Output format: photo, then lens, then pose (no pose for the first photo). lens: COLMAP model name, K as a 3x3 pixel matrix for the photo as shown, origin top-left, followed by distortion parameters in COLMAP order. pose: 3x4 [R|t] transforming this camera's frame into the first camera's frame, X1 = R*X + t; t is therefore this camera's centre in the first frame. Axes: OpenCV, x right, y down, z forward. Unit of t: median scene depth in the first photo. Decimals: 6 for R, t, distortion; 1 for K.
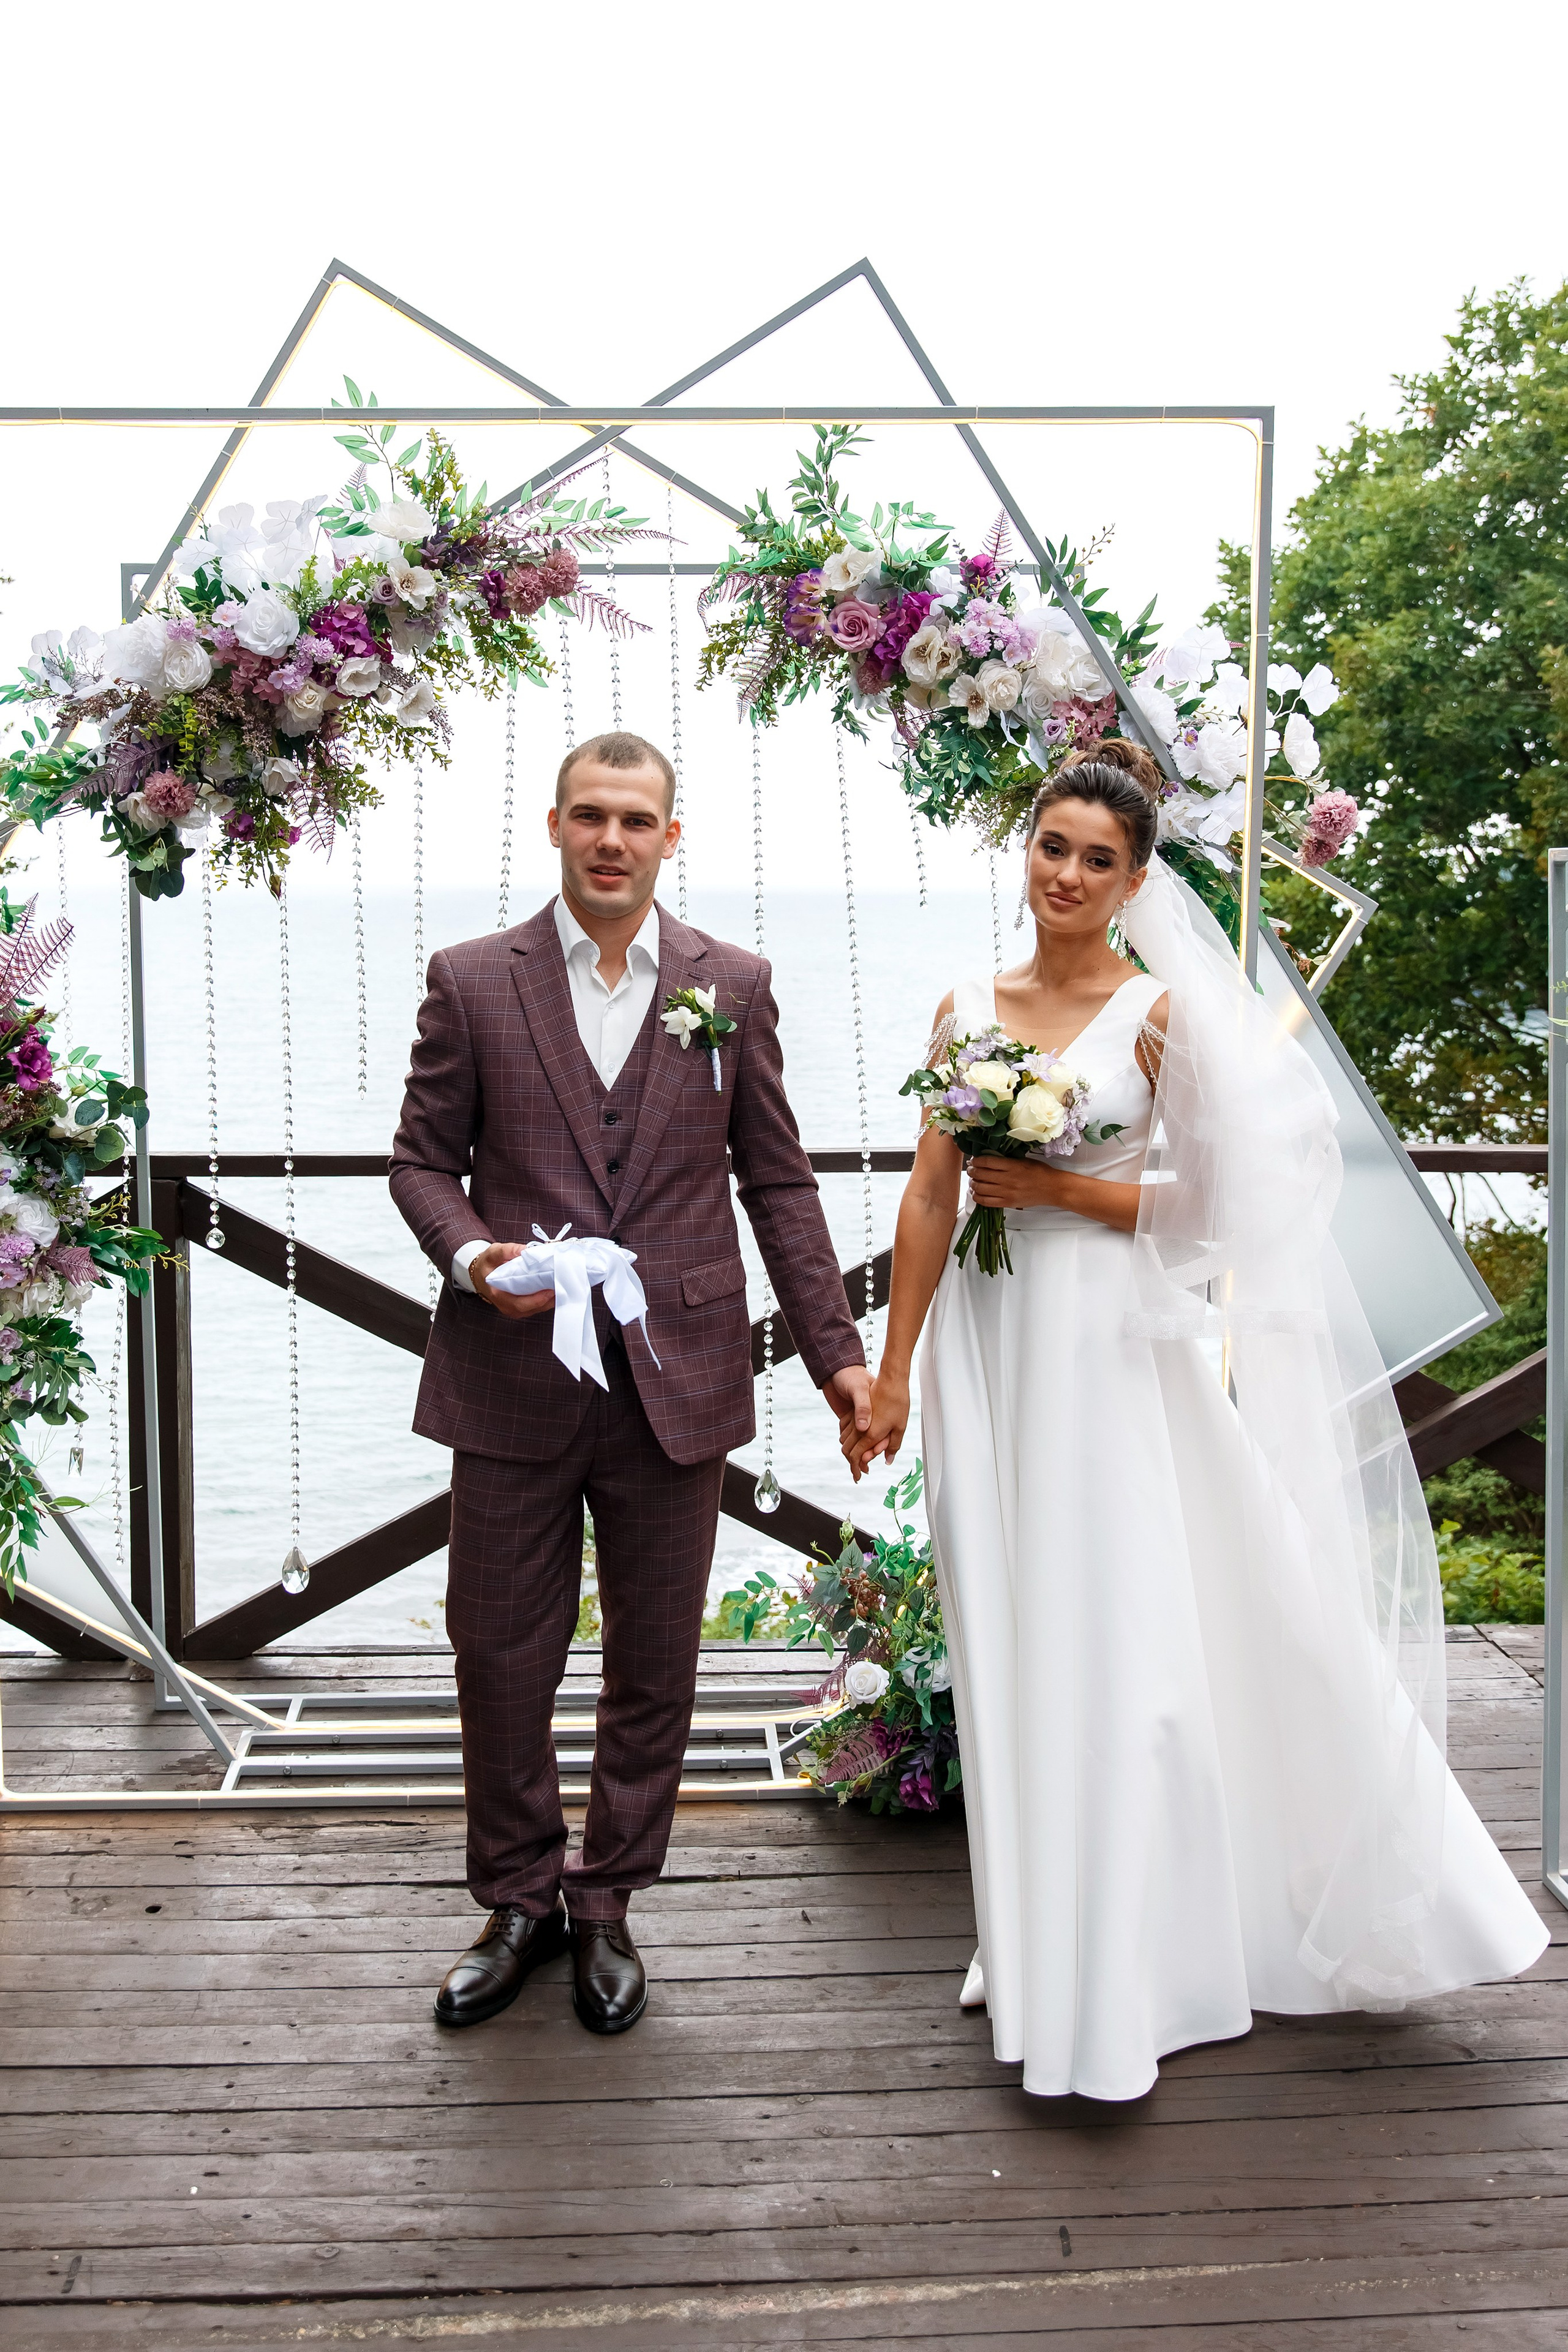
lens RADIAL K [[2253.1, 0, 692.5], [0, 2253.1, 1035.7], [0, 0, 1]] dist [-0.015309, 0.004299]
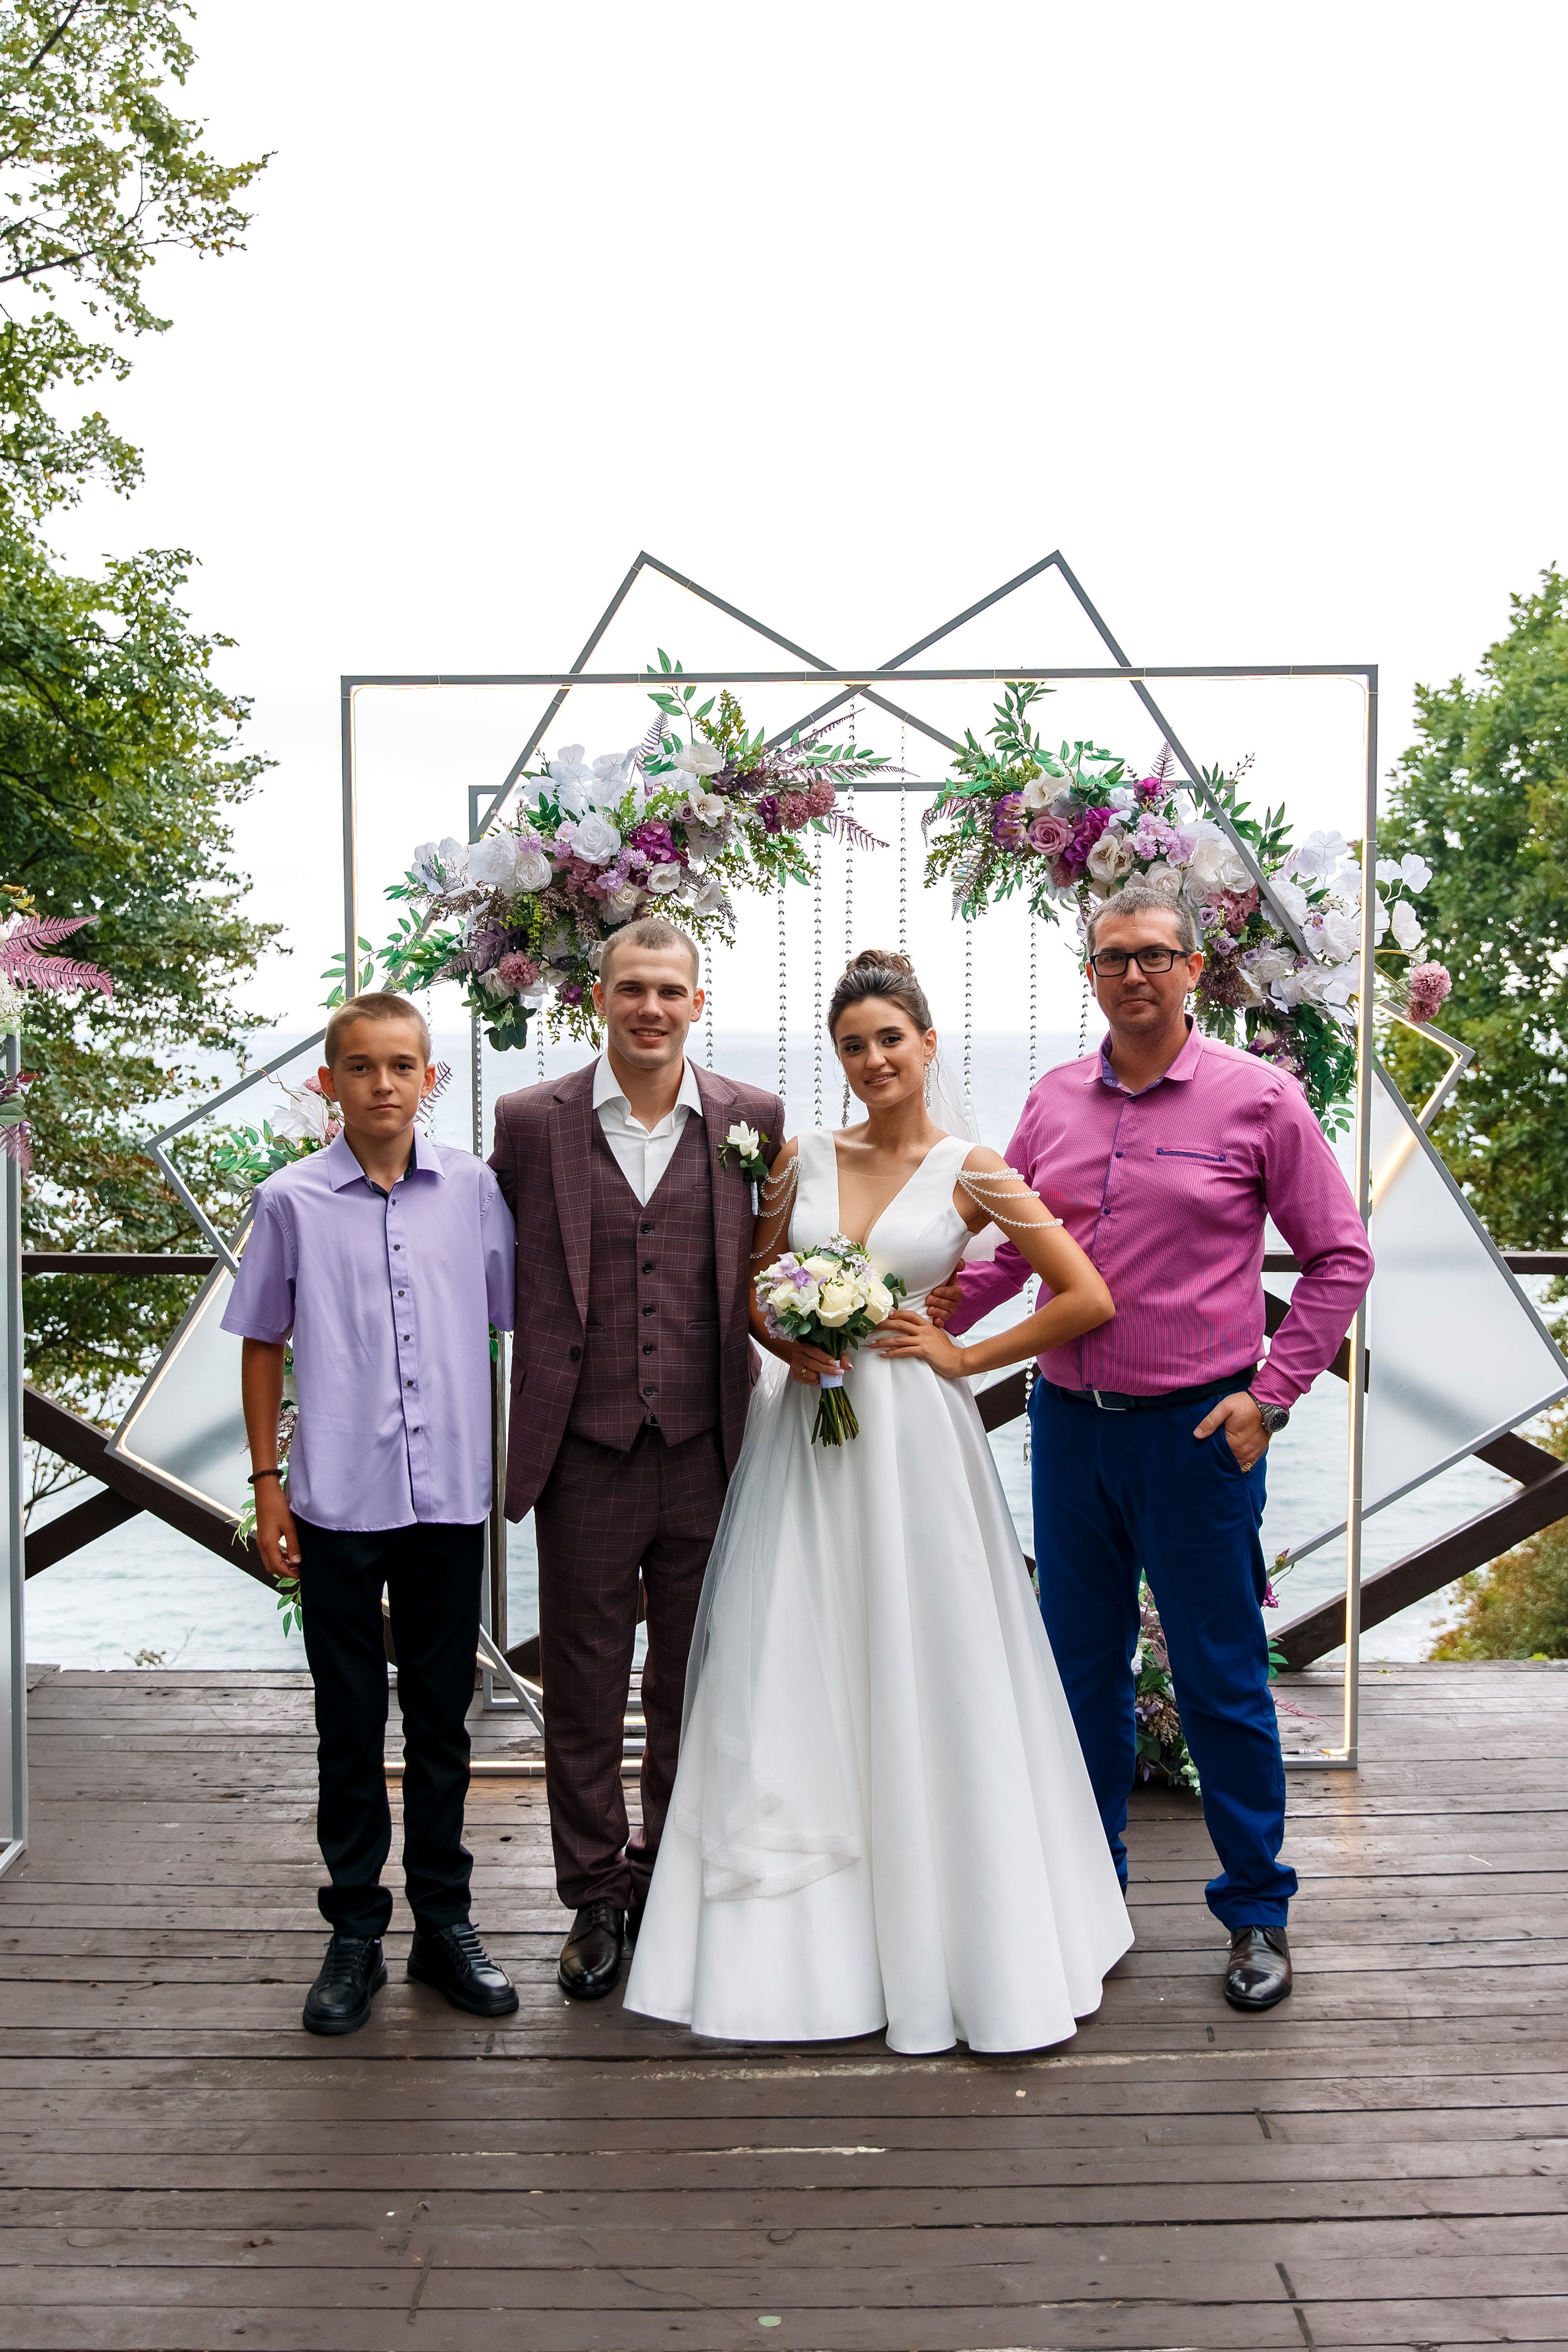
lens RADIAL K [[2375.0, 0, 798.0], [0, 2375.0, 1084.0], [0, 0, 1]] dist [-0.000434, -0.012815]
pose [[0.999368, -0.001890, -0.035506, -0.022982], [0.000379, 0.999095, -0.042522, 0.015591], [0.035554, 0.042482, 0.998464, -0.340904]]
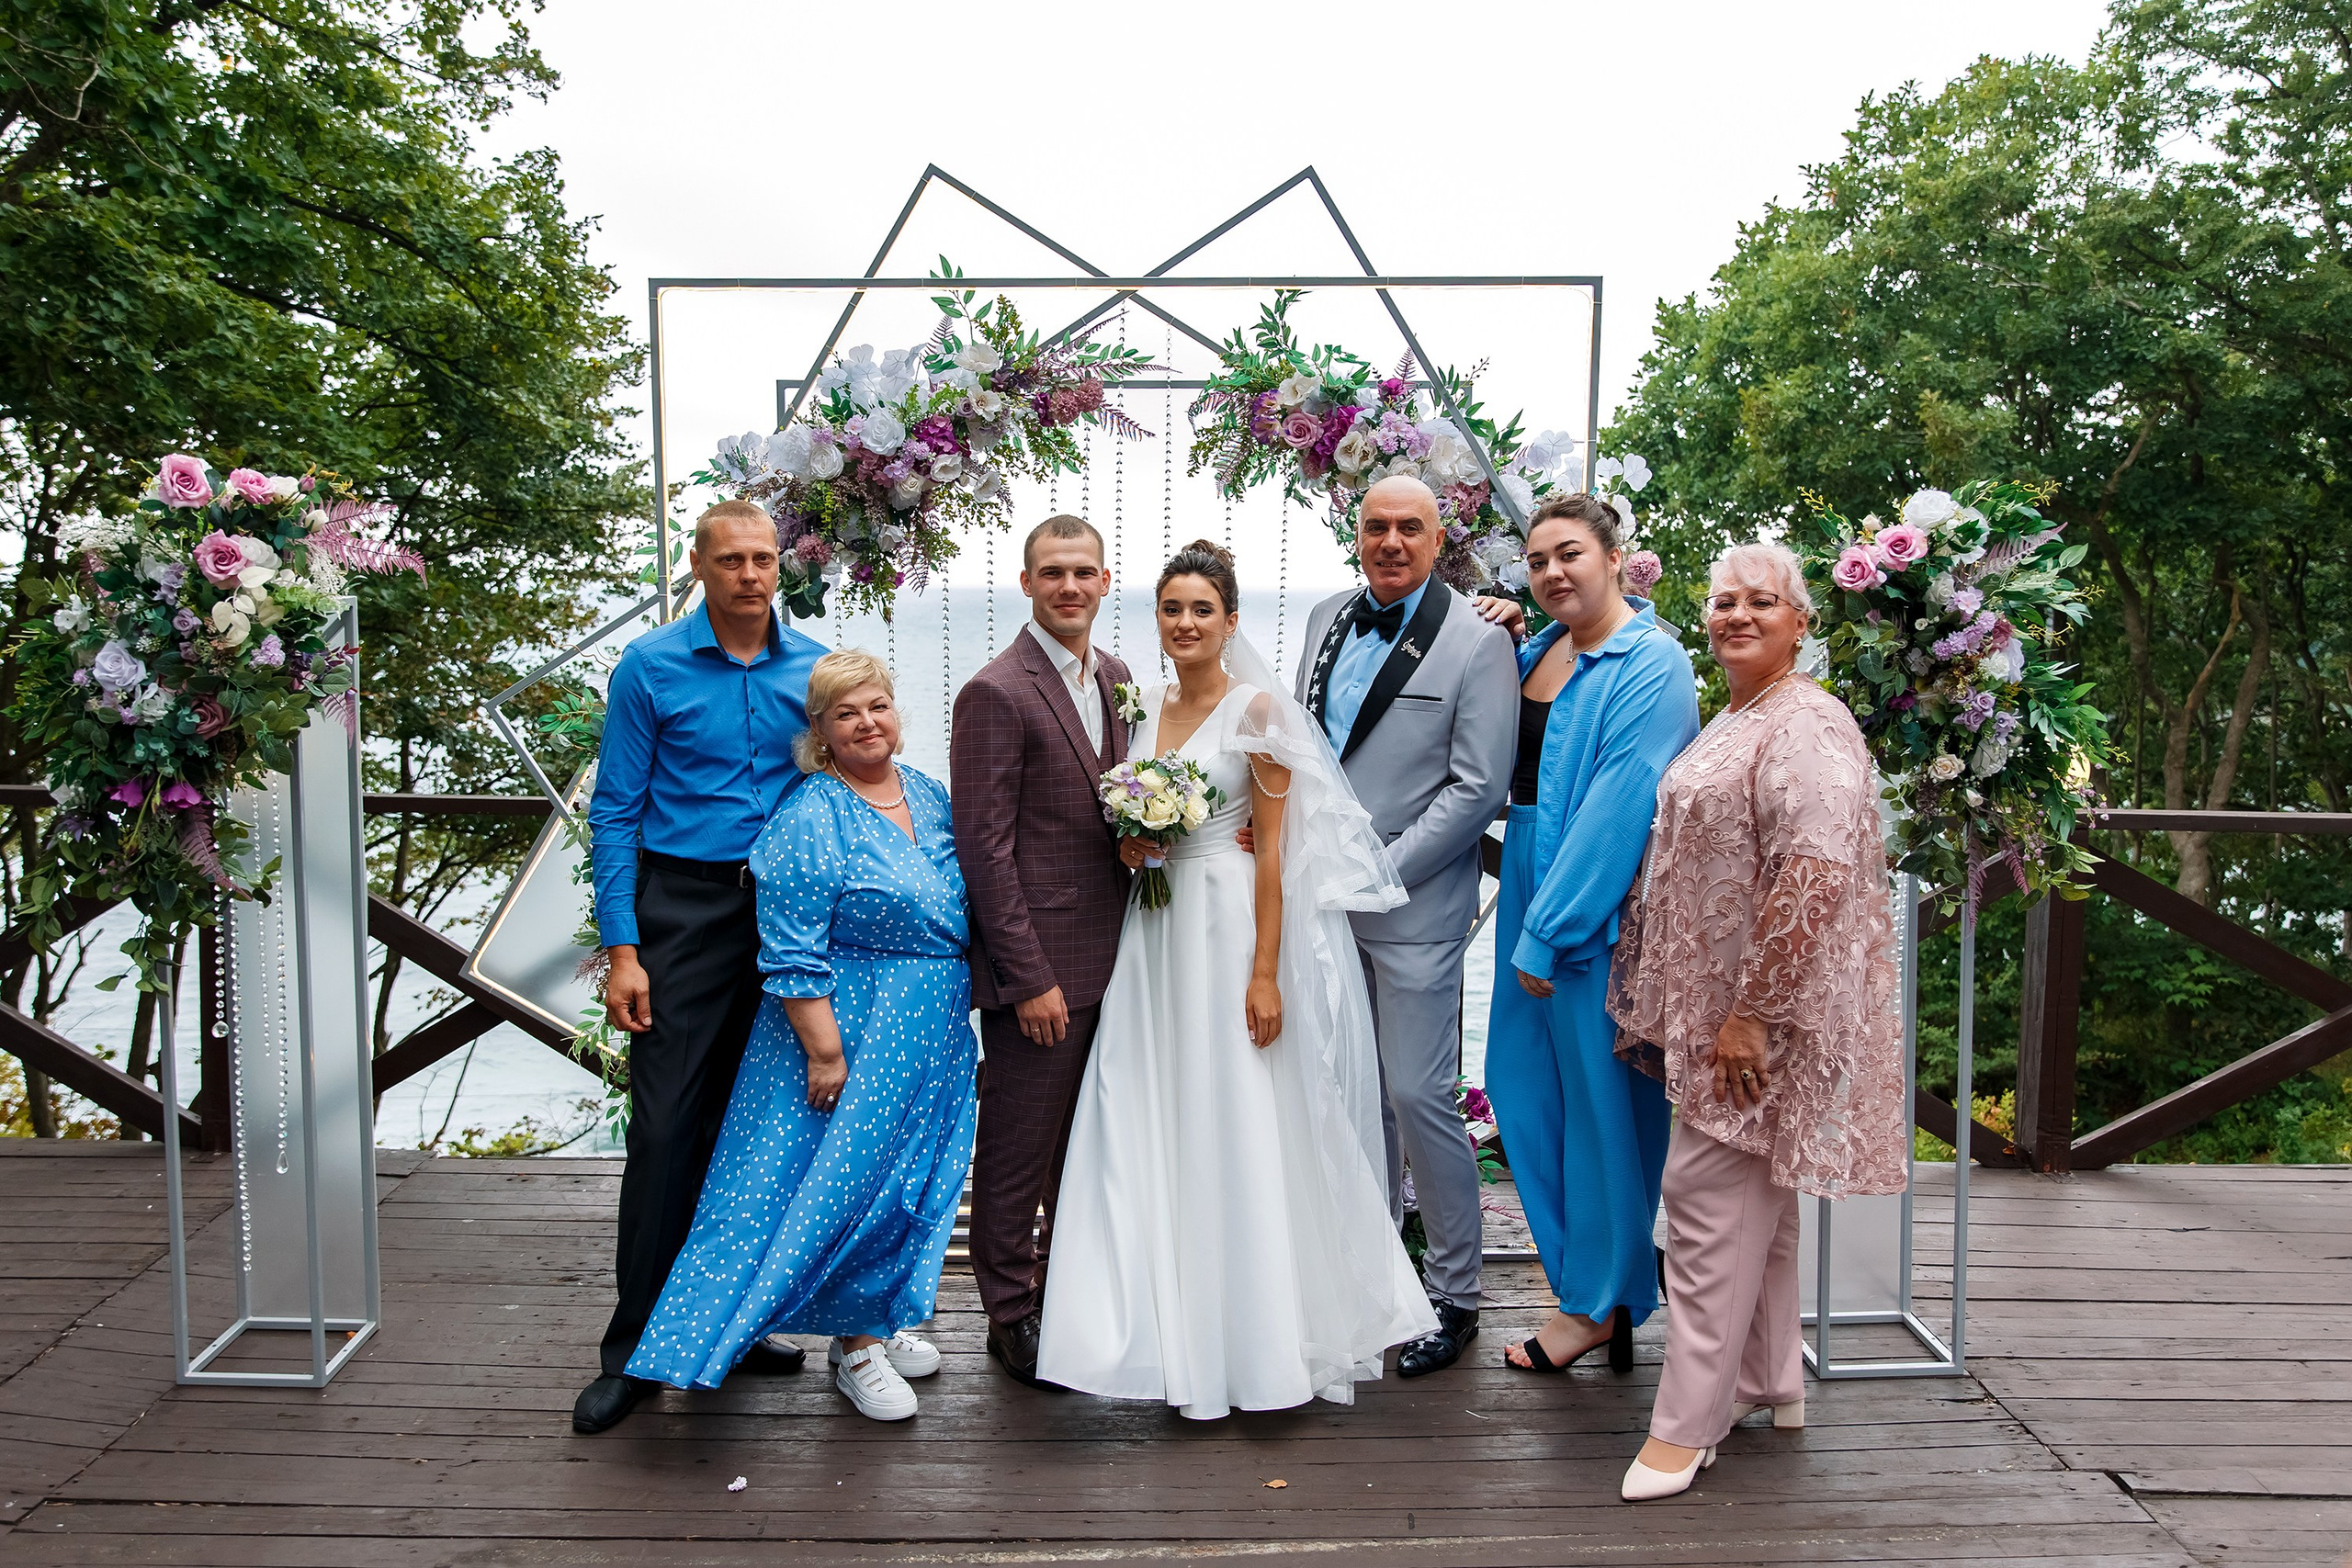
lens RADIAL K [[1920.8, 0, 1151.3], [0, 1920.8, 789.3], [0, 0, 1]] dist [-0.030673, 0.032351]
pose [[0.999393, 0.009111, -0.033633, 0.021636], [-0.007685, 0.999075, 0.042298, -0.009542], [0.033987, -0.042014, 0.998539, -0.201144]]
